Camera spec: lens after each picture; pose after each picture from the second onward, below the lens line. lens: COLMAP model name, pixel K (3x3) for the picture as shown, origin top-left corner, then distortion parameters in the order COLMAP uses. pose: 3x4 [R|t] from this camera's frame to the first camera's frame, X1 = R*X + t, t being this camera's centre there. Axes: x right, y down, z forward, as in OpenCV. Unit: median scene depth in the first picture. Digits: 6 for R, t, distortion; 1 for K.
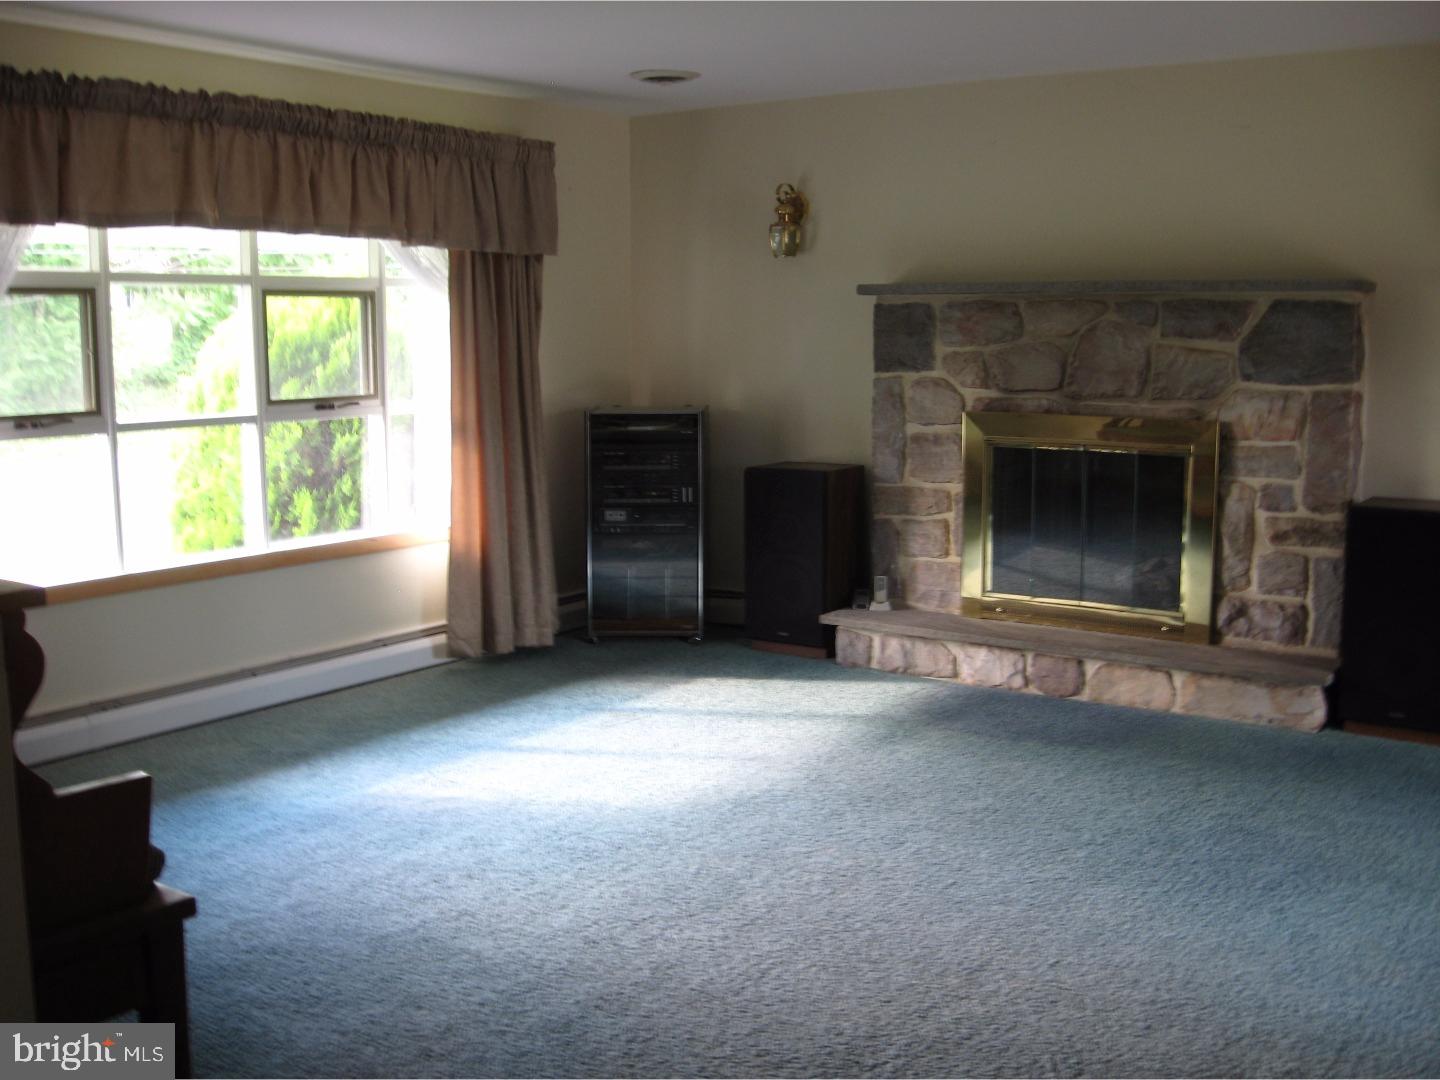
lens RADIAL K [[1493.5, 0, 752.6], [0, 1493.5, 531.4], [0, 0, 1]] dist [-0.116476, 0.000000]
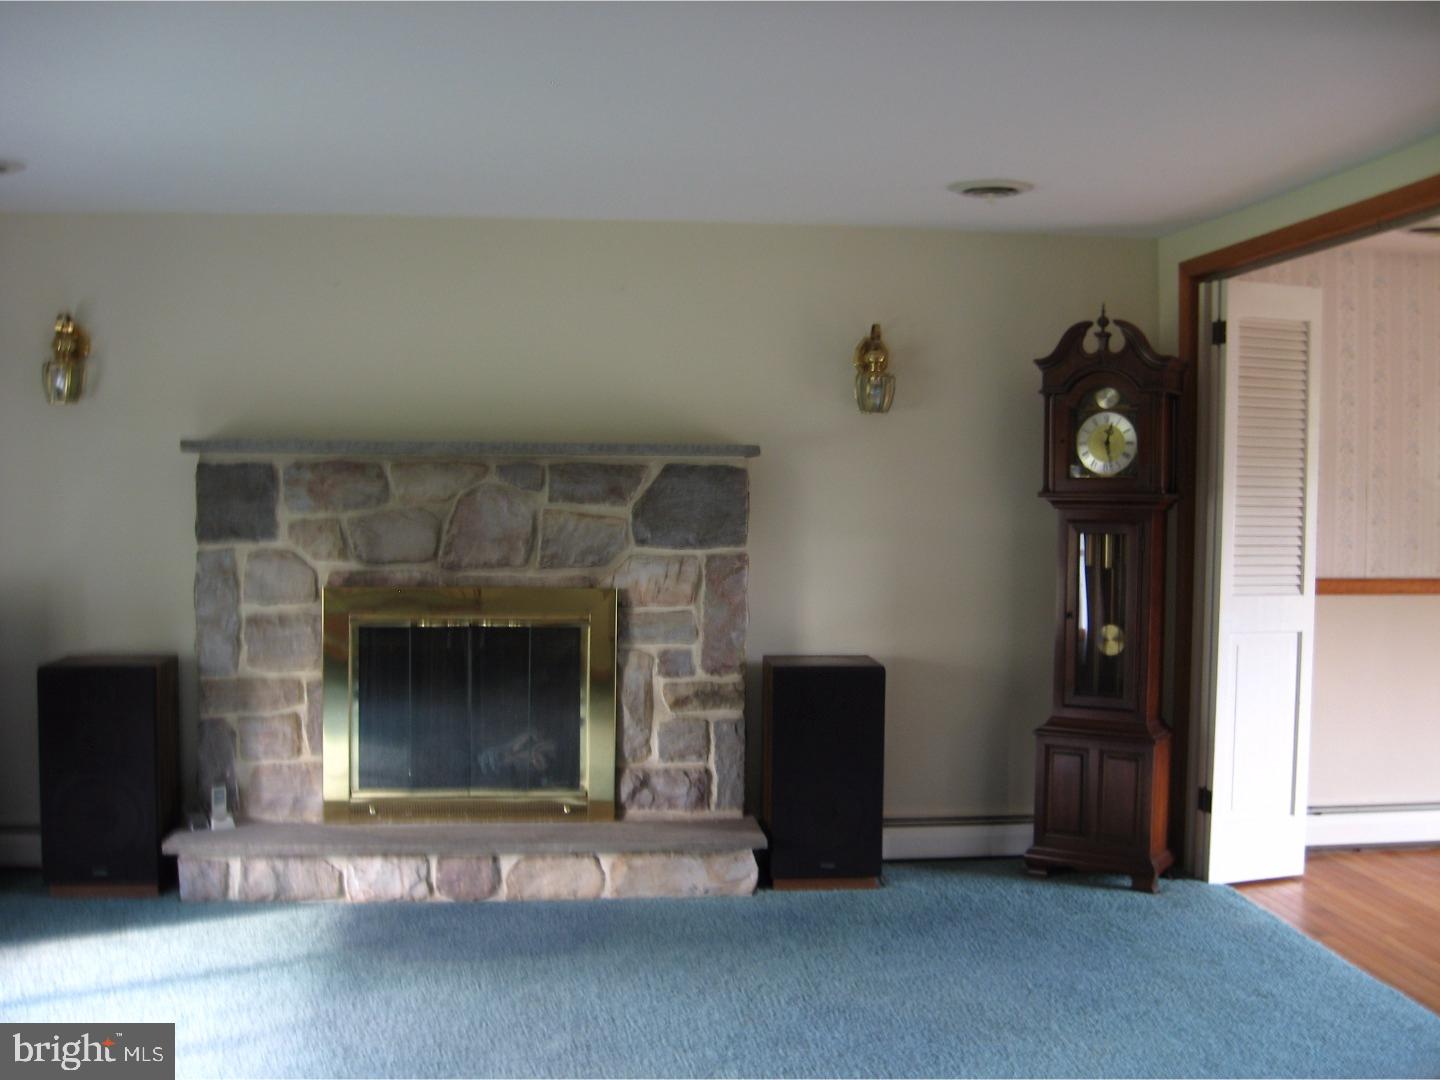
lens RADIAL K [[1493.5, 0, 720.2], [0, 1493.5, 541.1], [0, 0, 1]] dist [-0.116476, 0.000000]
pose [[0.759807, -0.015288, 0.649969, -0.261862], [0.077800, 0.994678, -0.067552, -0.033146], [-0.645477, 0.101894, 0.756952, 0.207843]]
